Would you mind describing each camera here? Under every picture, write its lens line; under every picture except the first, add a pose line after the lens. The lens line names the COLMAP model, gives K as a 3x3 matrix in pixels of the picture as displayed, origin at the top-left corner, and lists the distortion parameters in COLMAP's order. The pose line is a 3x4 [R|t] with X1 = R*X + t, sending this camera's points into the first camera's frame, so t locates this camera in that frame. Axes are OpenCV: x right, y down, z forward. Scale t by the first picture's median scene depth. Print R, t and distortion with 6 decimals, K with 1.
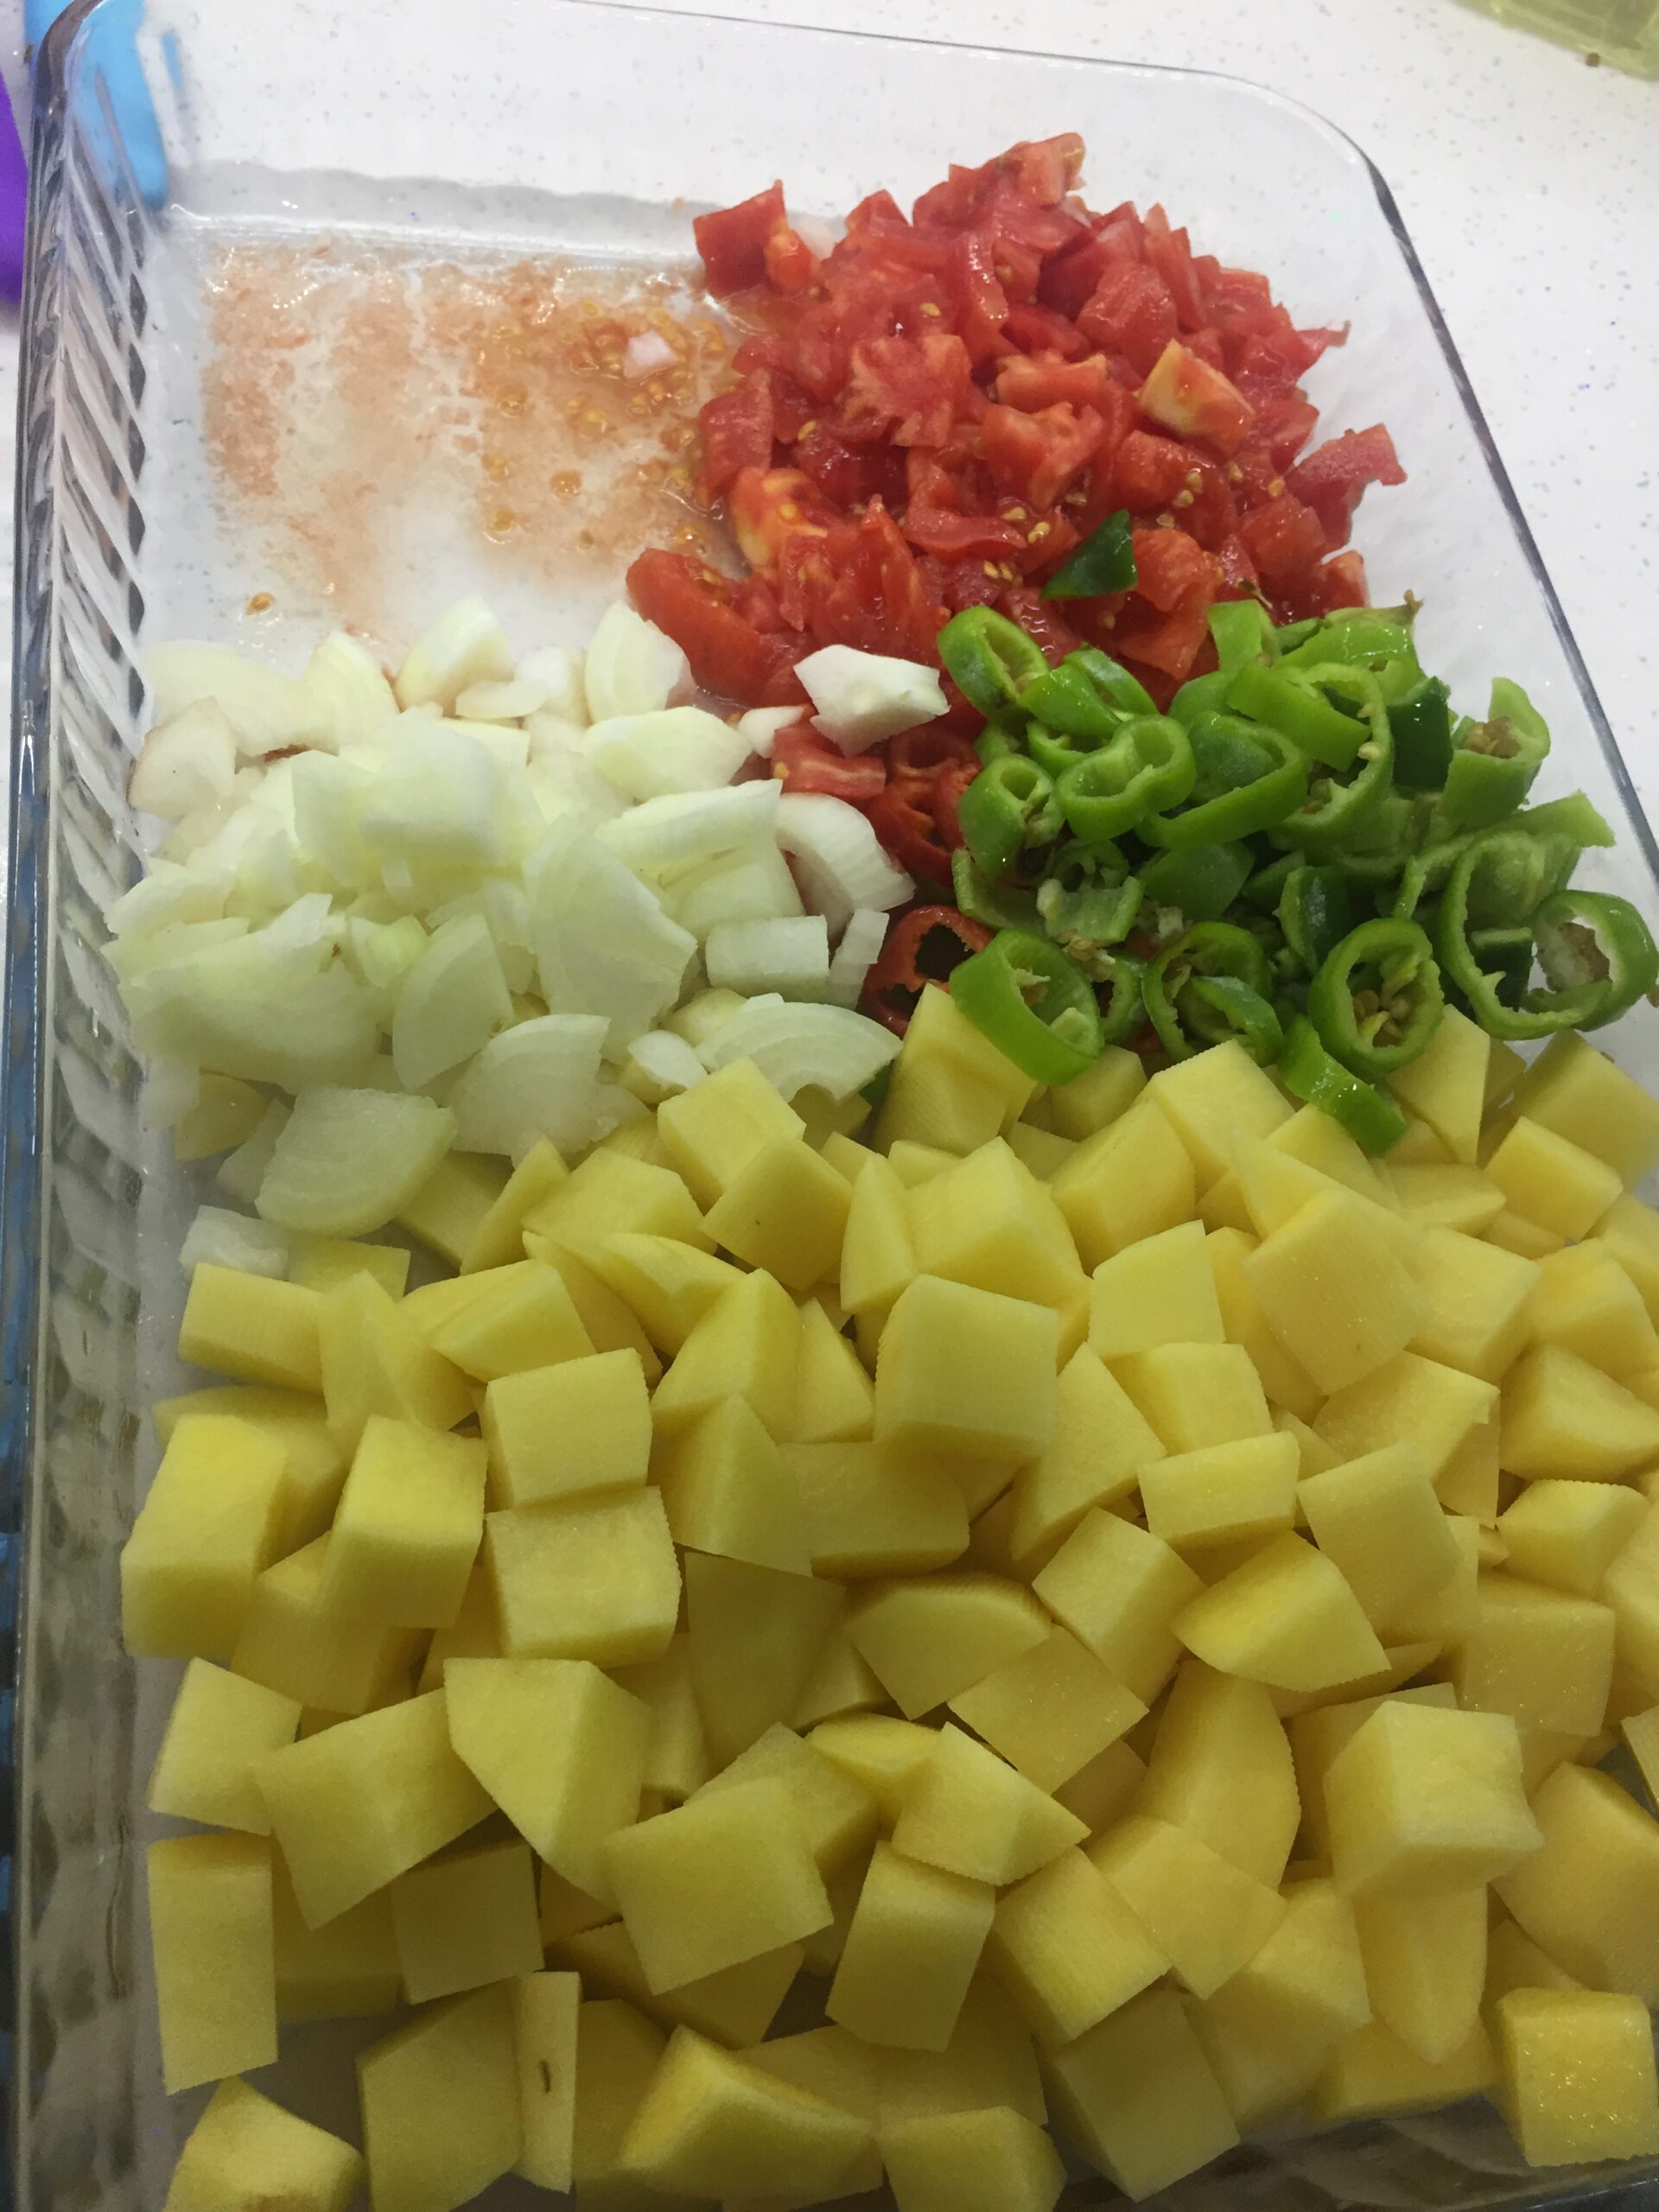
lens RADIAL K [[1929.5, 0, 818.2], [0, 1929.5, 1114.7], [0, 0, 1]] dist [0.084455, -0.142044]
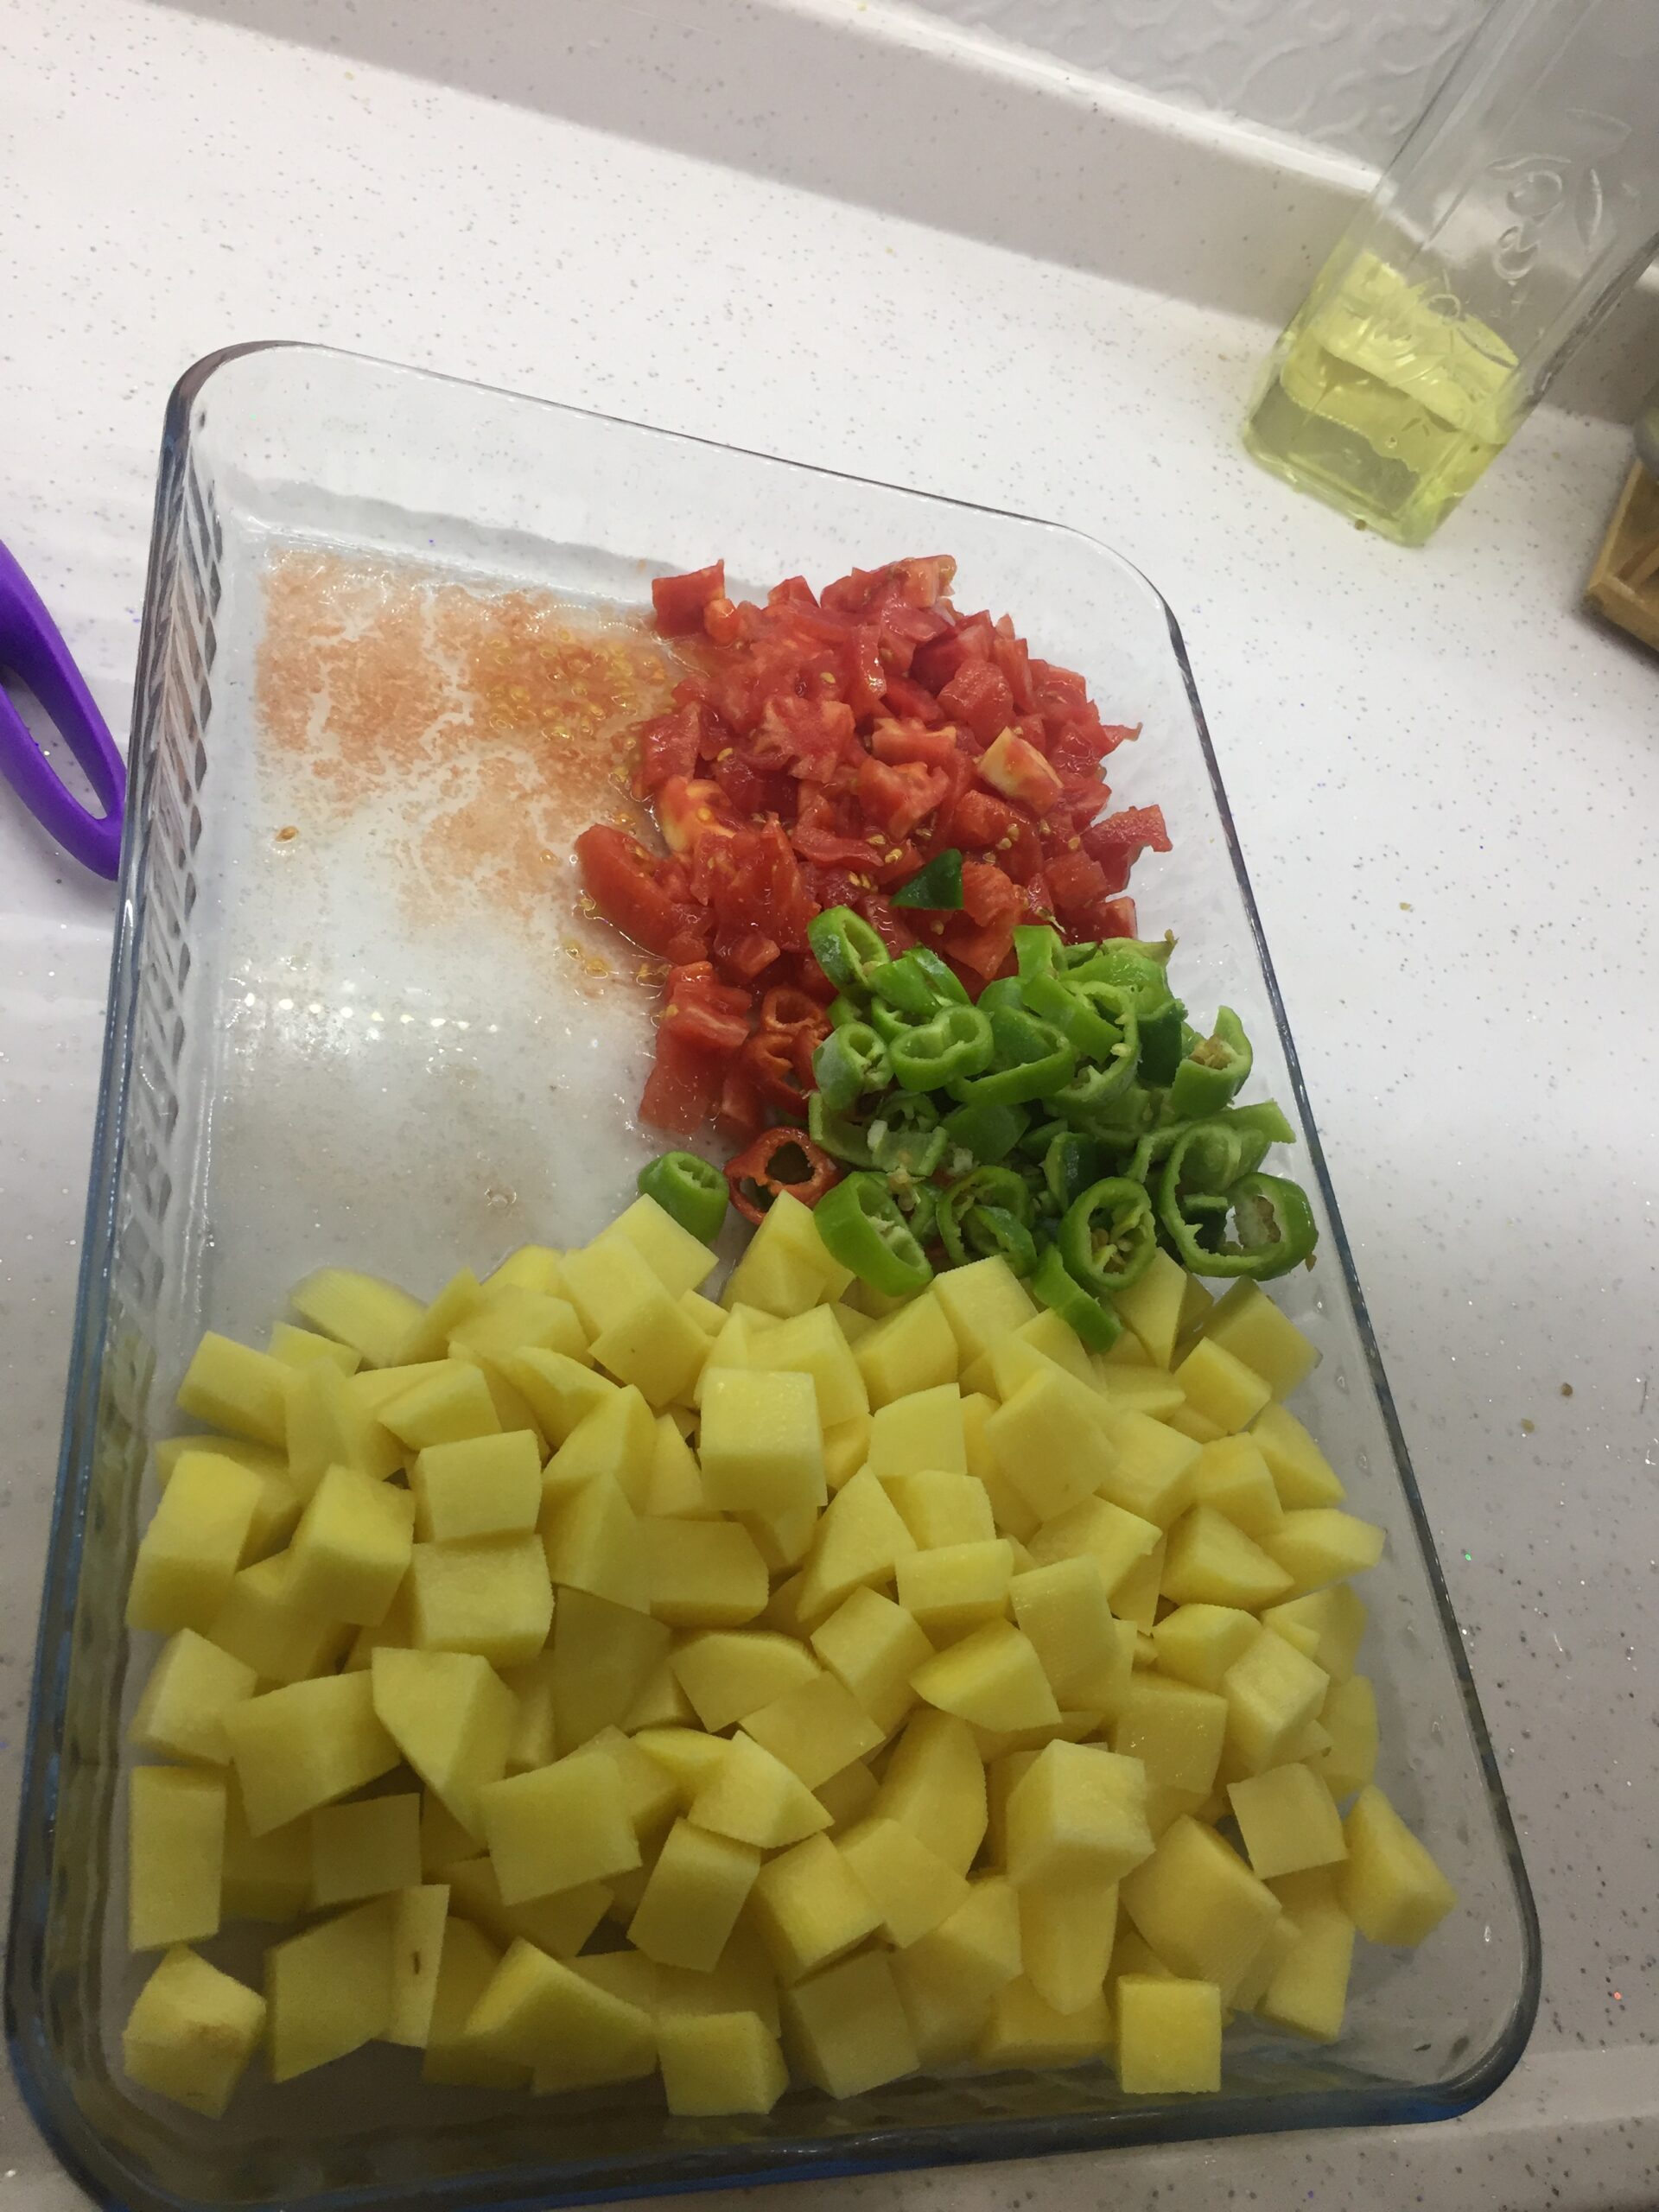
lens RADIAL K [[1929.5, 0, 818.5], [0, 1929.5, 1102.8], [0, 0, 1]] dist [0.084455, -0.142044]
pose [[0.988854, 0.116604, 0.092582, -0.048161], [-0.105711, 0.987733, -0.114932, 0.026186], [-0.104848, 0.103864, 0.989050, -0.342833]]
